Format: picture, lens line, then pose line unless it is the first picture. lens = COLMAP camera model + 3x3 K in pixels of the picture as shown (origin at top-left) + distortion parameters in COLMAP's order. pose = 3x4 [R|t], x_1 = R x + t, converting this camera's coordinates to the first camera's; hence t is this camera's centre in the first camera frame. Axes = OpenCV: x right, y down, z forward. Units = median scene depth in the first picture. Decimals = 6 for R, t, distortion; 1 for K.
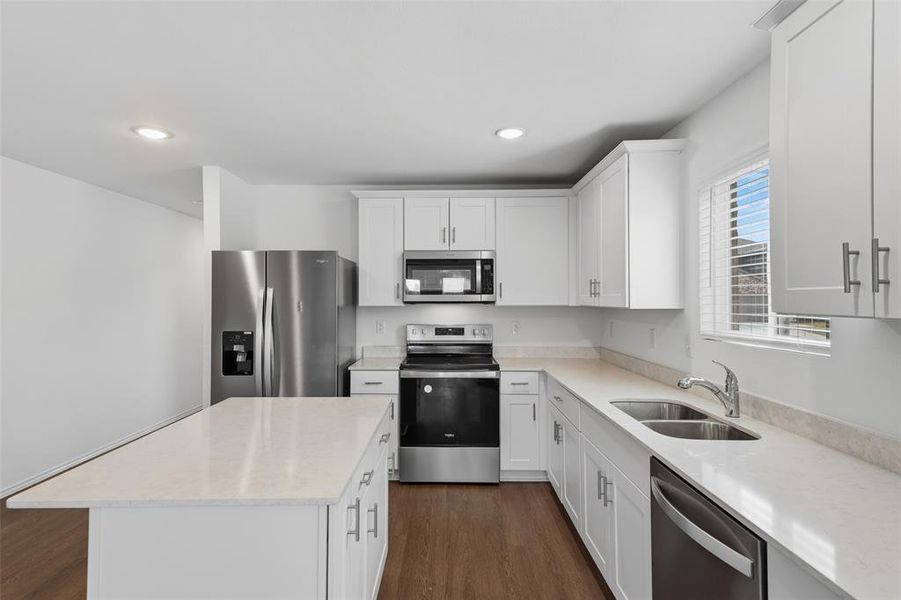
lens RADIAL K [[490.0, 0, 444.0], [0, 490.0, 293.6], [0, 0, 1]] dist [0.052628, -0.000956]
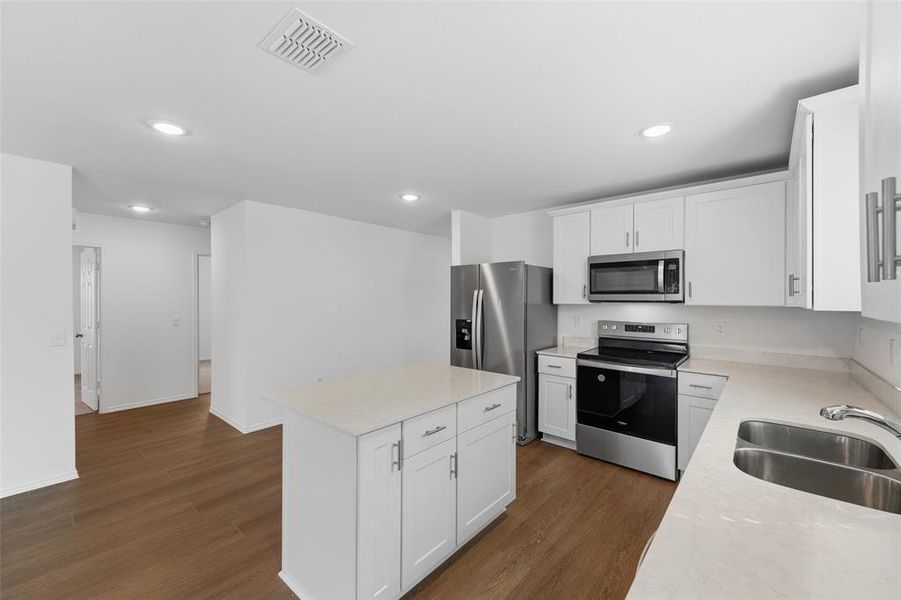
lens RADIAL K [[364.7, 0, 444.6], [0, 364.7, 299.6], [0, 0, 1]] dist [0.002538, 0.000235]
pose [[0.753501, 0.005039, -0.657428, 0.235024], [0.003037, 0.999933, 0.011144, 0.004068], [0.657440, -0.010394, 0.753435, 0.129307]]
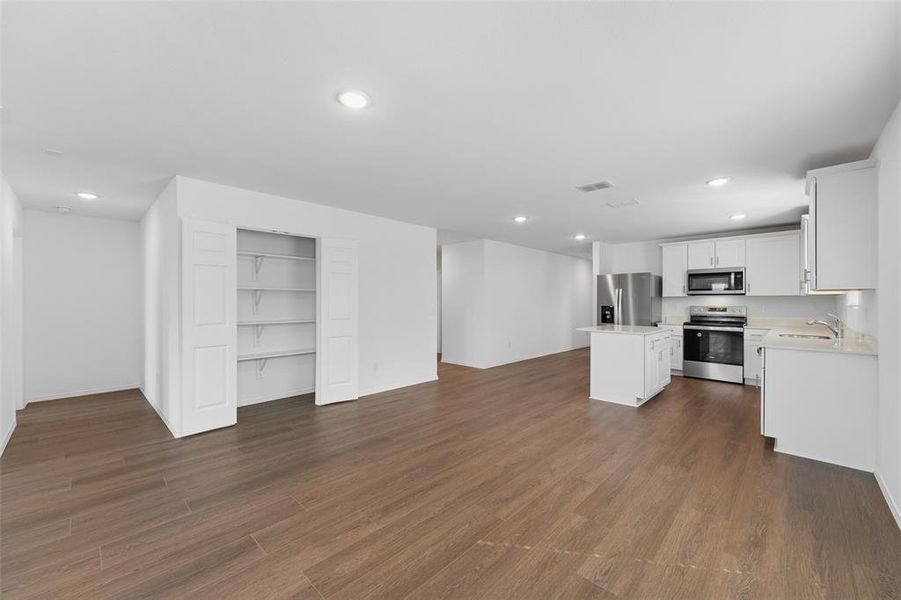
lens RADIAL K [[364.7, 0, 433.5], [0, 364.7, 302.6], [0, 0, 1]] dist [0.002538, 0.000235]
pose [[0.716751, 0.001928, -0.697326, 0.236591], [0.004134, 0.999967, 0.007014, 0.038030], [0.697317, -0.007910, 0.716720, -0.907200]]
